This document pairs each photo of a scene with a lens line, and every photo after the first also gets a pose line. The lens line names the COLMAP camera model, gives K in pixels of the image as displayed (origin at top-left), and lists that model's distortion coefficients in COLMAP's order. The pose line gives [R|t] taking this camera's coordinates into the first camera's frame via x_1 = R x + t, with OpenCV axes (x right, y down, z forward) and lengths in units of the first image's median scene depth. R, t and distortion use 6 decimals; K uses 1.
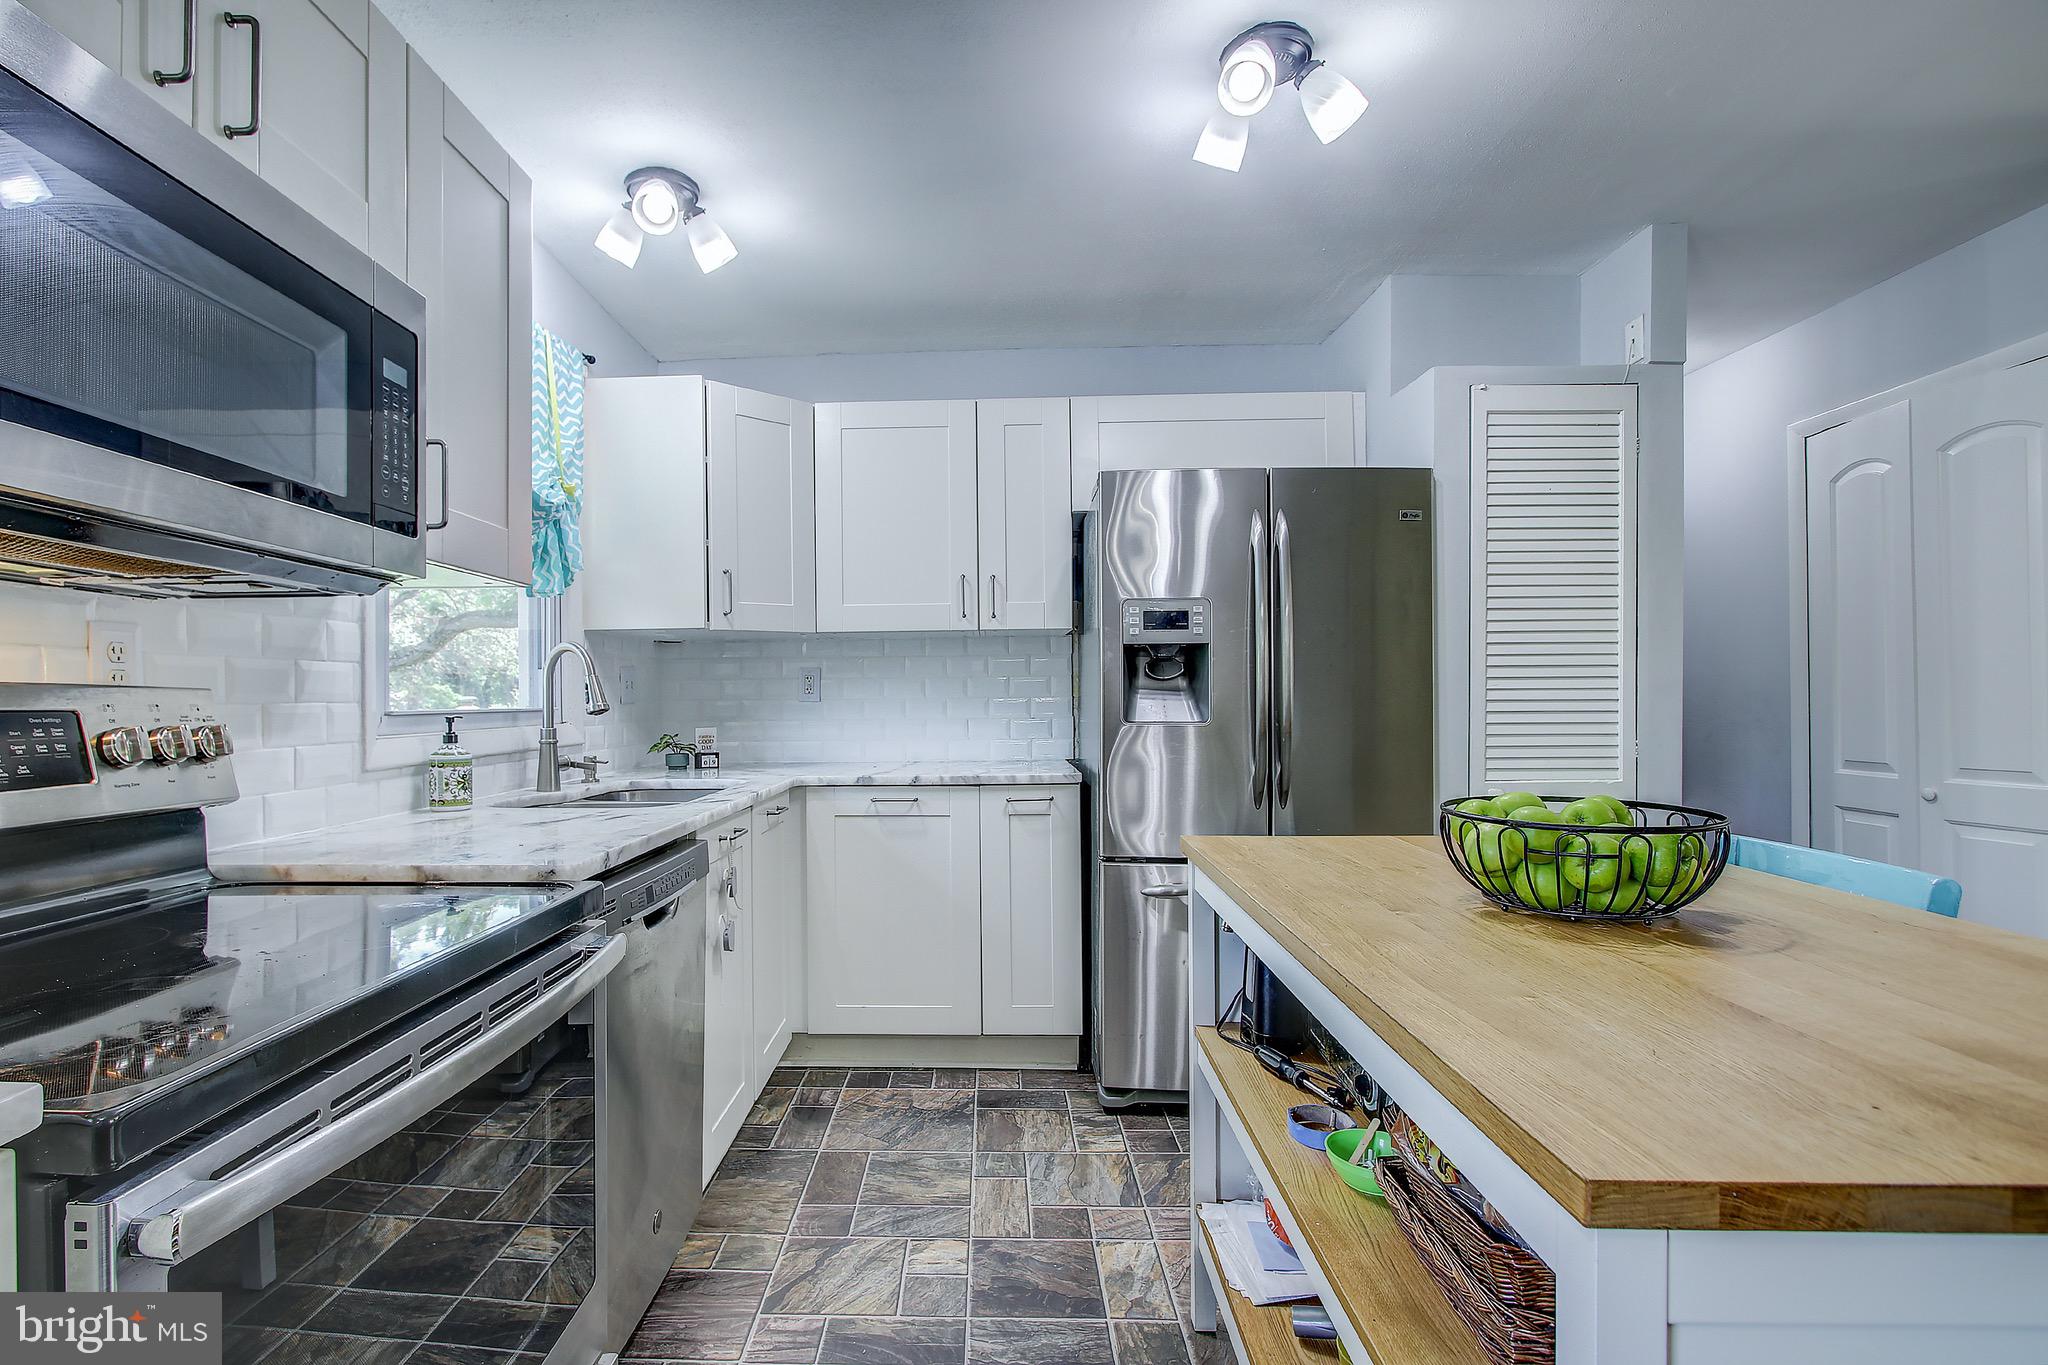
lens RADIAL K [[948.6, 0, 972.1], [0, 948.6, 697.5], [0, 0, 1]] dist [-0.042893, 0.000302]
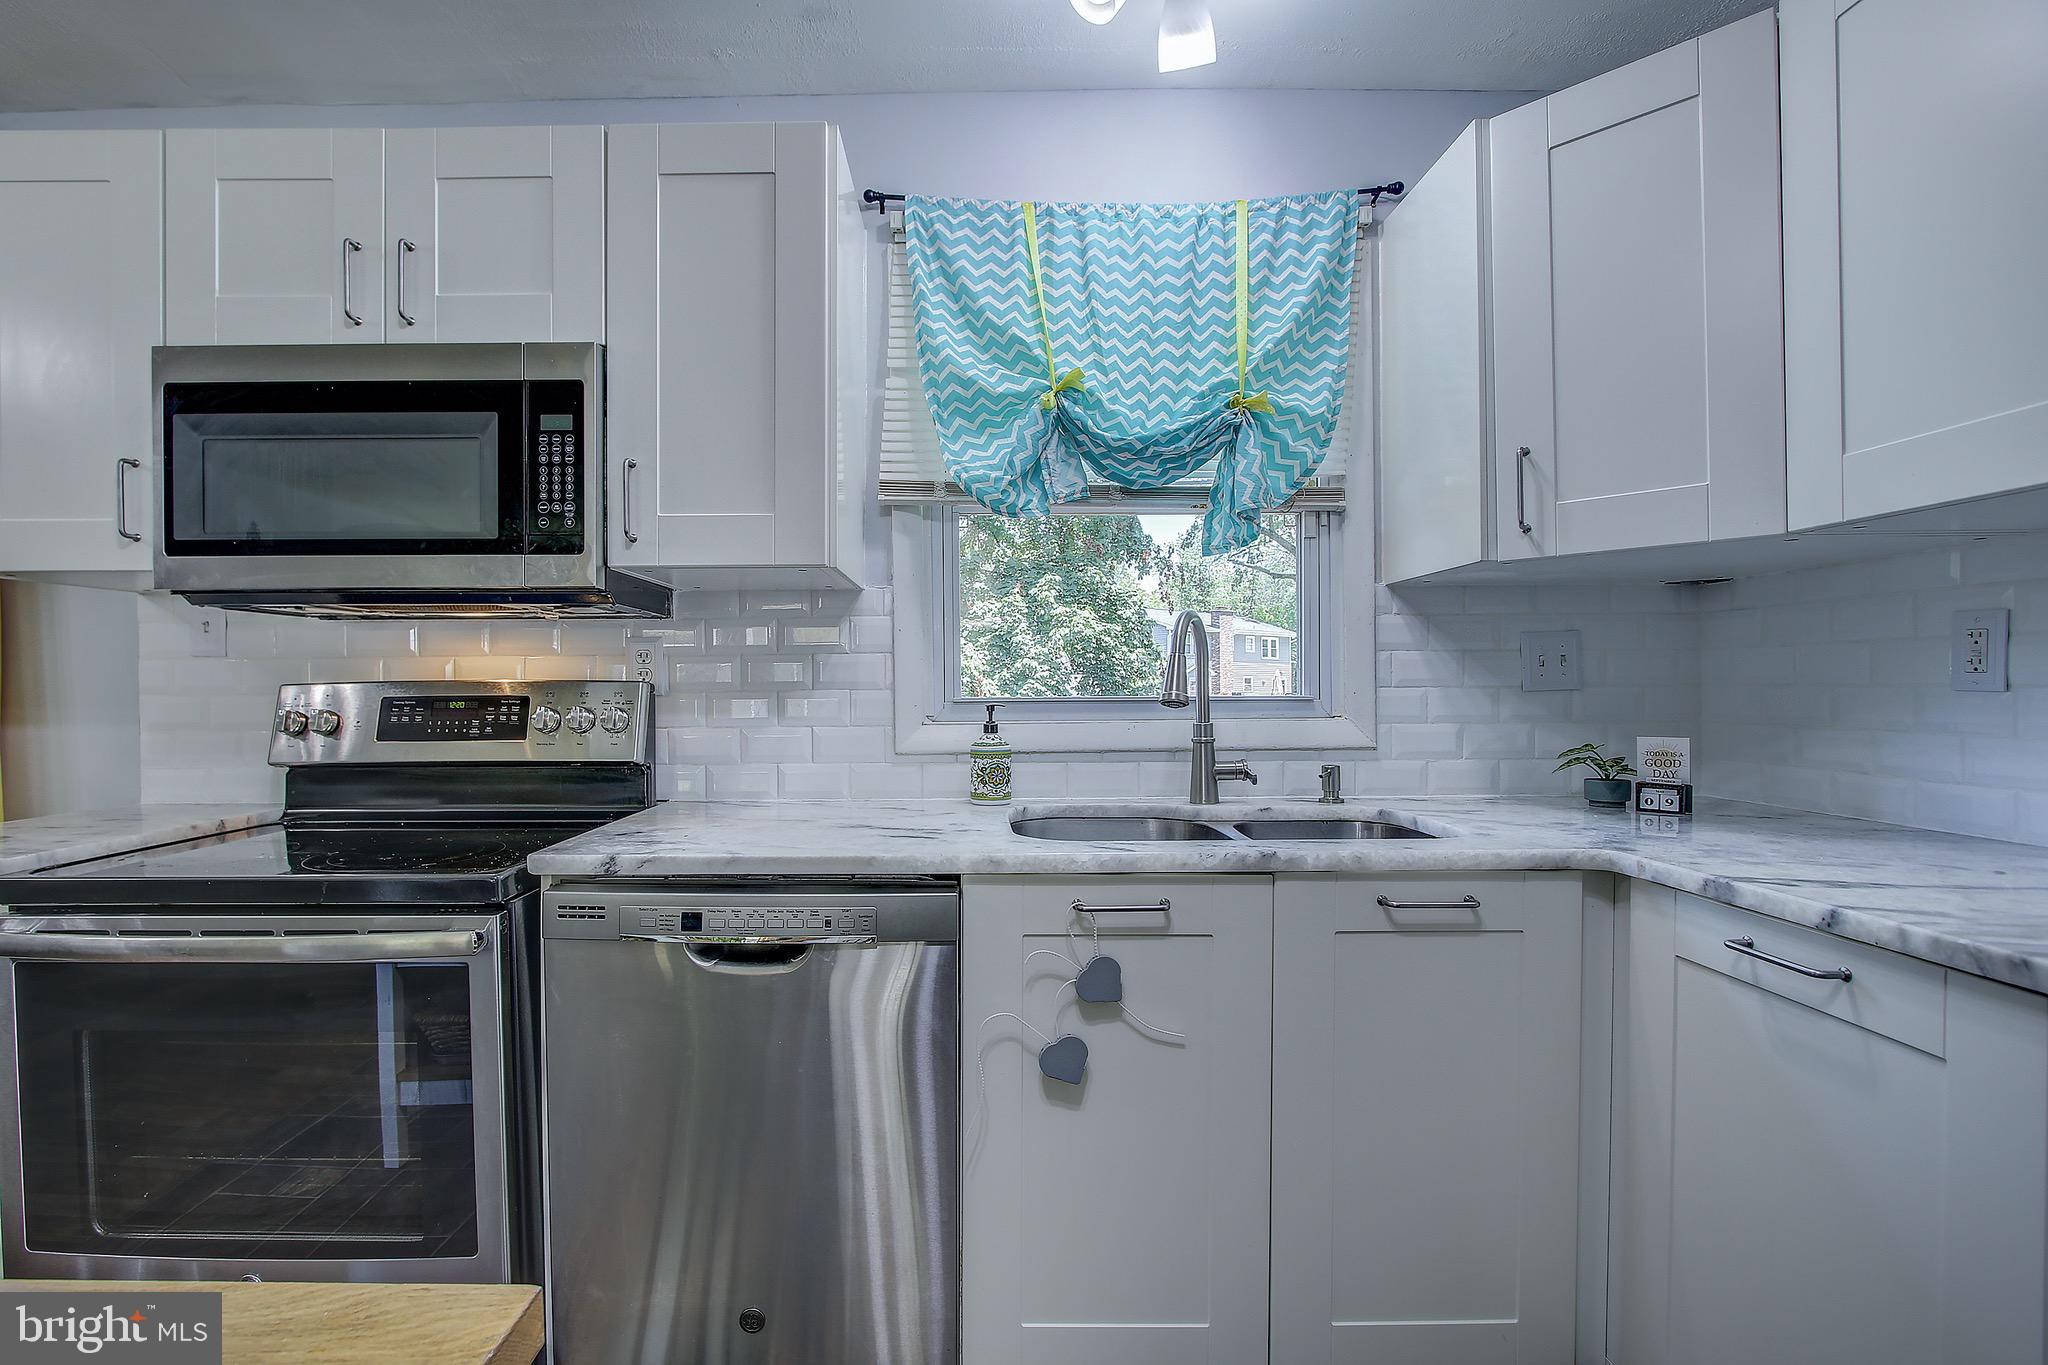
lens RADIAL K [[951.9, 0, 966.4], [0, 951.9, 694.5], [0, 0, 1]] dist [-0.016556, 0.000718]
pose [[0.025315, 0.019550, -0.999488, 0.312718], [0.006376, 0.999785, 0.019717, -0.007170], [0.999659, -0.006872, 0.025185, 0.739261]]
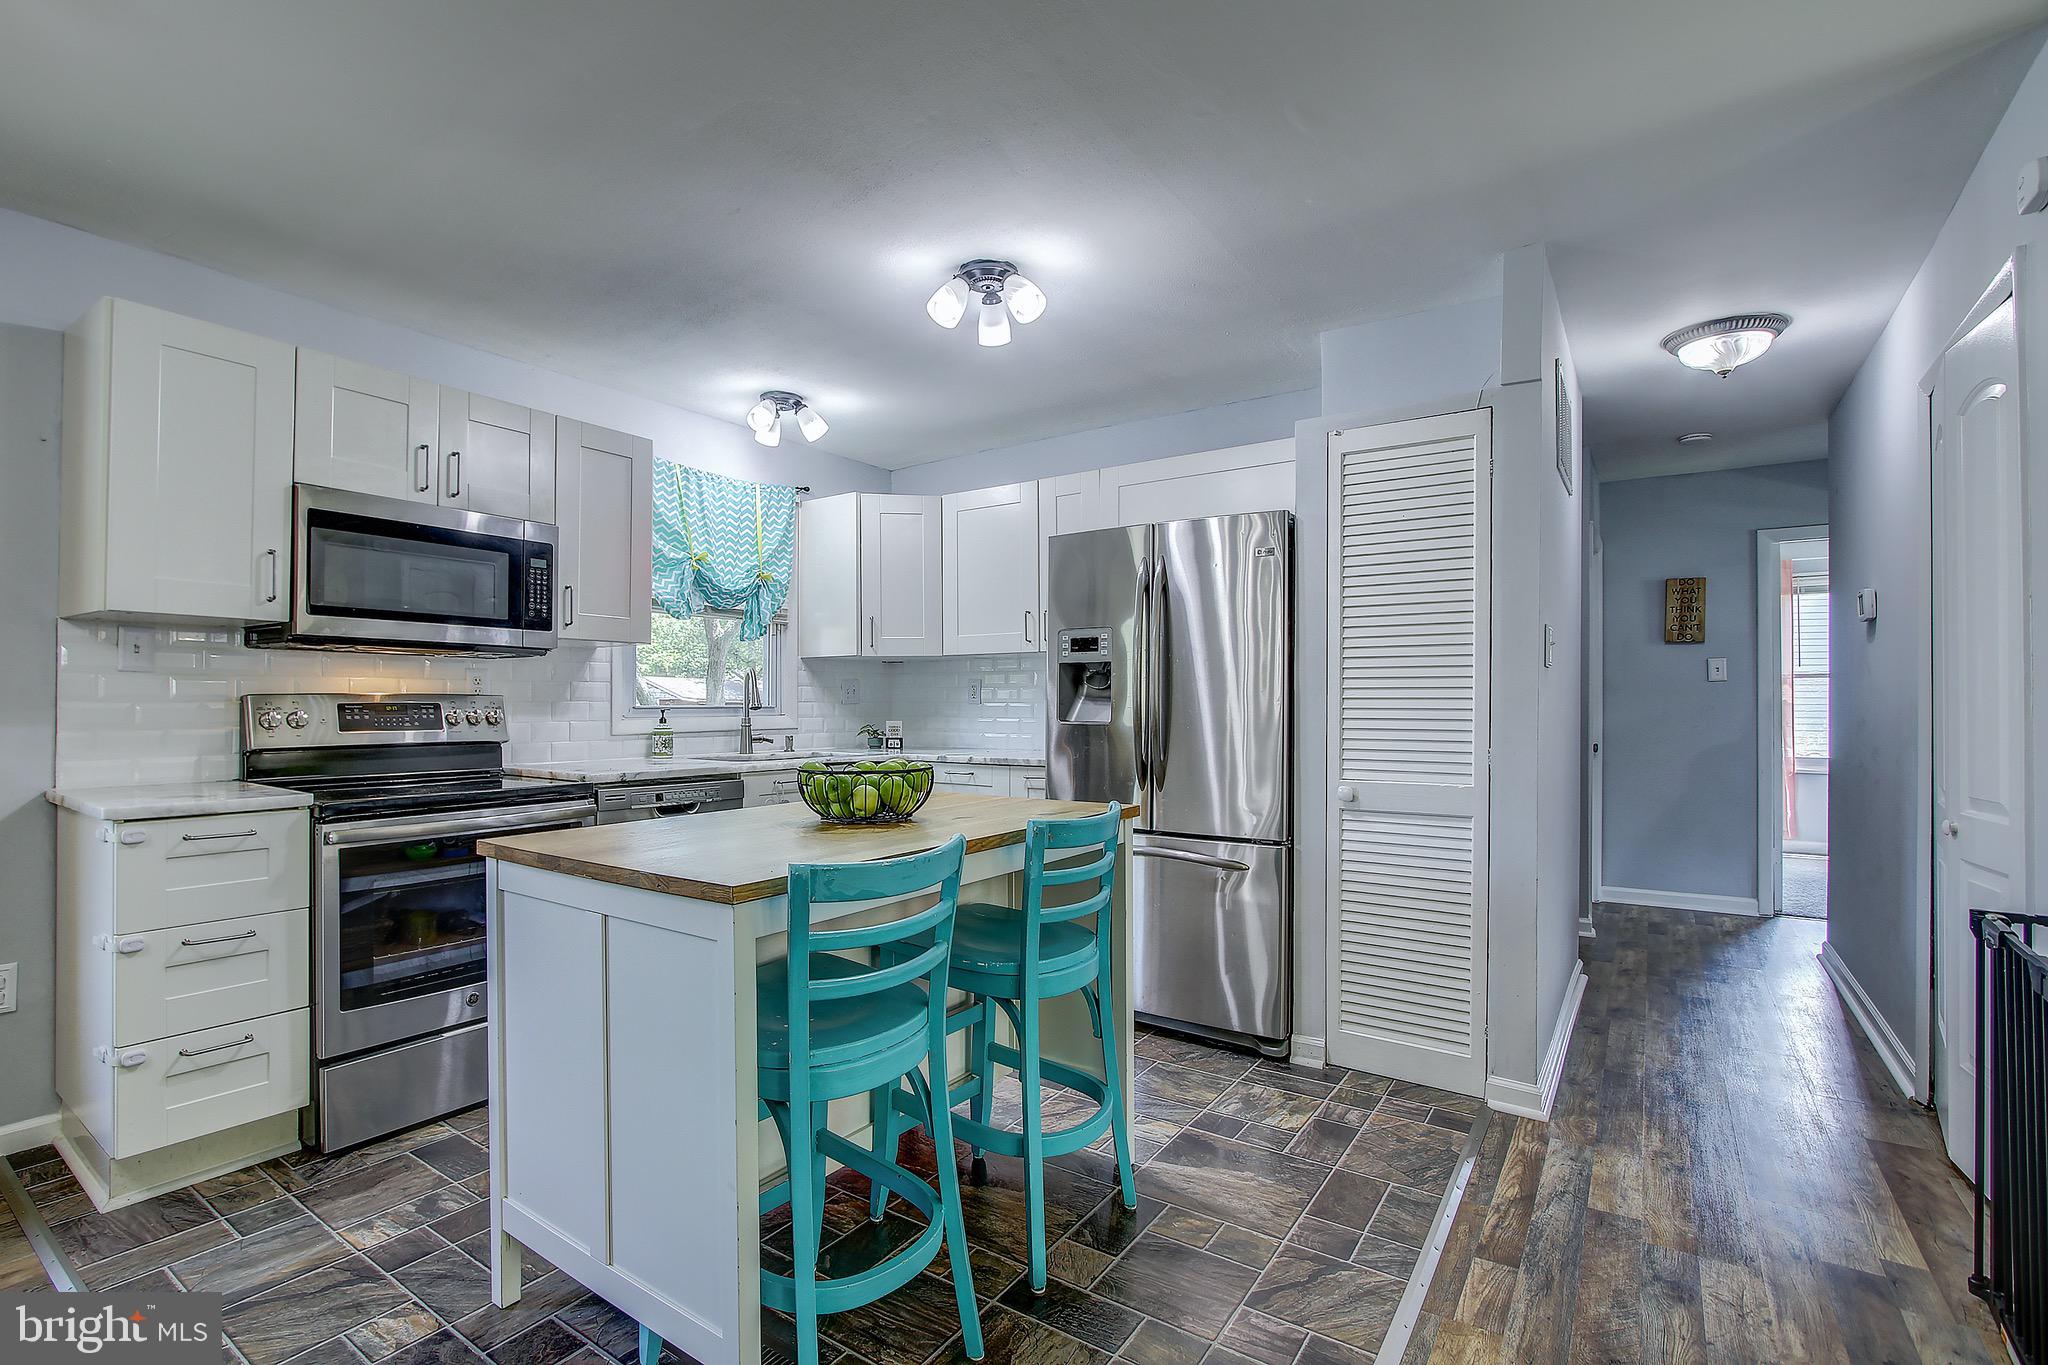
lens RADIAL K [[949.6, 0, 991.5], [0, 949.6, 686.0], [0, 0, 1]] dist [-0.017611, 0.000550]
pose [[0.834920, -0.000699, -0.550371, 0.831562], [-0.007700, 0.999886, -0.012951, -0.005713], [0.550317, 0.015051, 0.834820, -0.193282]]
